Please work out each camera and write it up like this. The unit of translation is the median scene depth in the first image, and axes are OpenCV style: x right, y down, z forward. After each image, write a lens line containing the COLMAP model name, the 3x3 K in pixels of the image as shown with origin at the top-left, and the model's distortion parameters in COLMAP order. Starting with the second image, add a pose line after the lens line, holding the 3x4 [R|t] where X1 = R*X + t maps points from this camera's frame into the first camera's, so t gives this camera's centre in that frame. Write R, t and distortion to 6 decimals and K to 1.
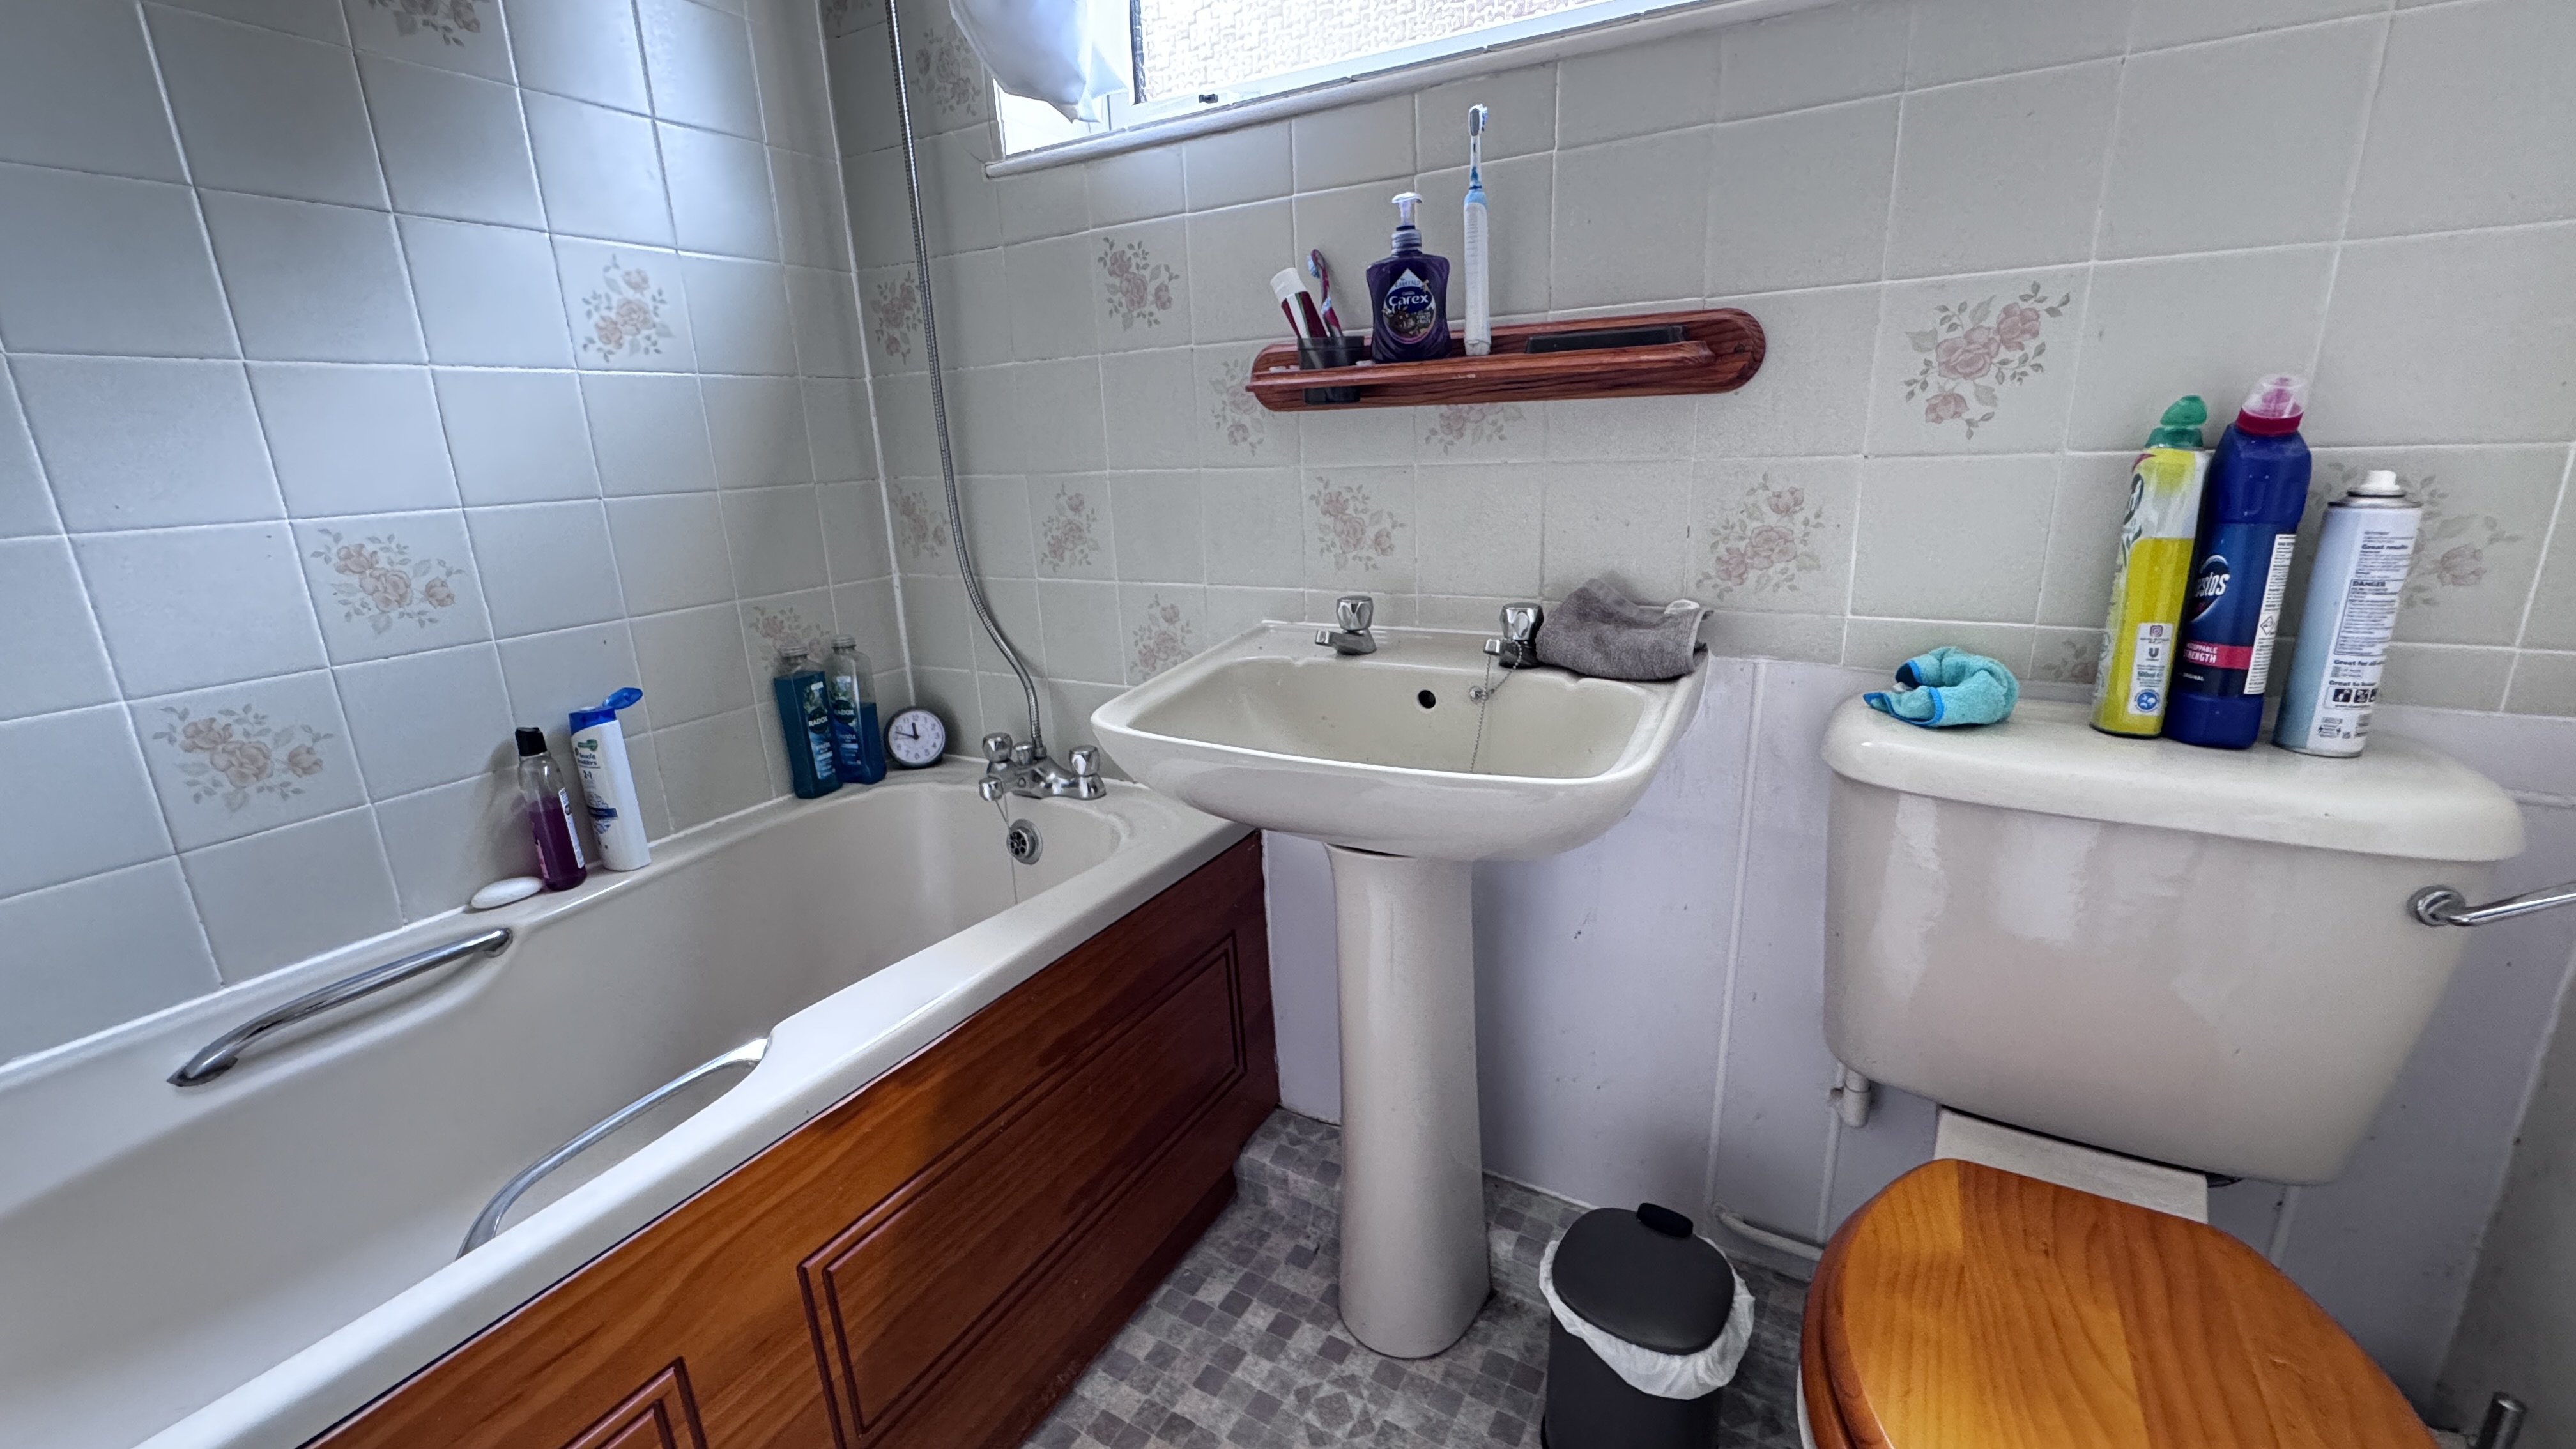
lens RADIAL K [[1037.3, 0, 1288.0], [0, 1037.3, 724.5], [0, 0, 1]] dist [0.001162, -0.000007]
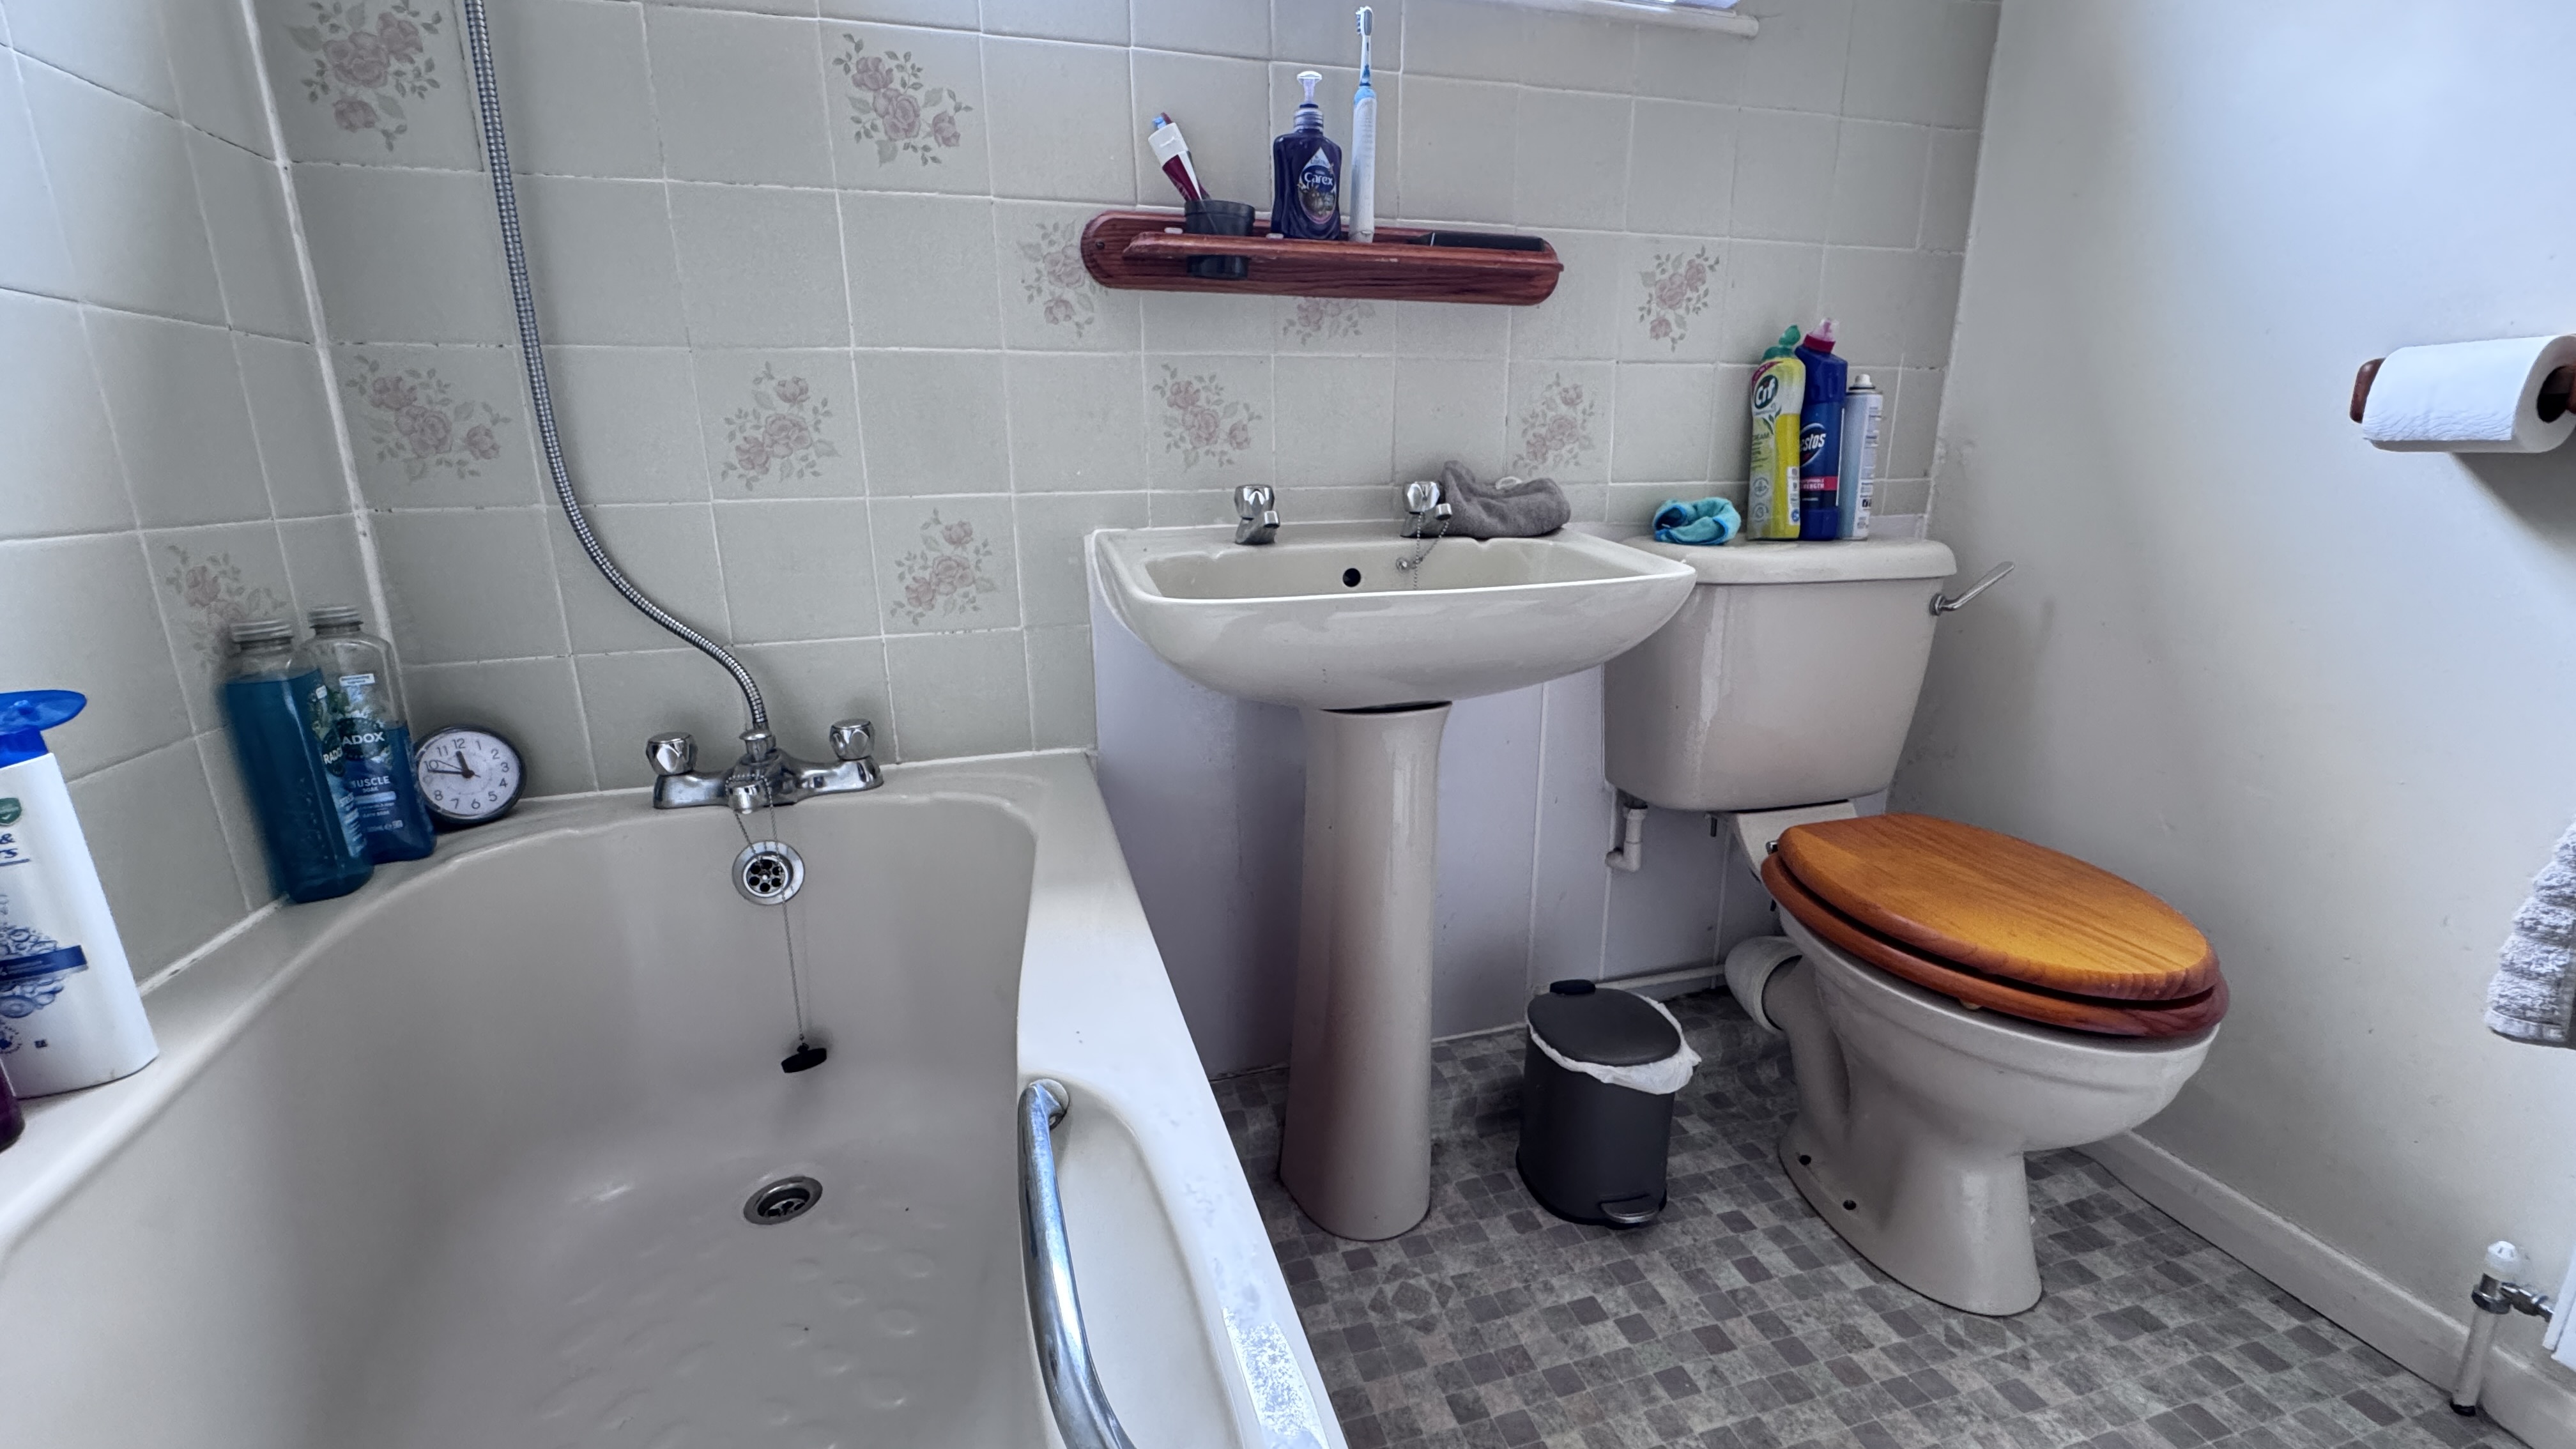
lens RADIAL K [[1036.9, 0, 1288.0], [0, 1036.9, 724.5], [0, 0, 1]] dist [-0.000857, 0.000388]
pose [[0.690495, -0.149494, 0.707721, -0.640916], [0.180975, 0.982997, 0.031071, 0.073323], [-0.700332, 0.106625, 0.705809, 0.325748]]
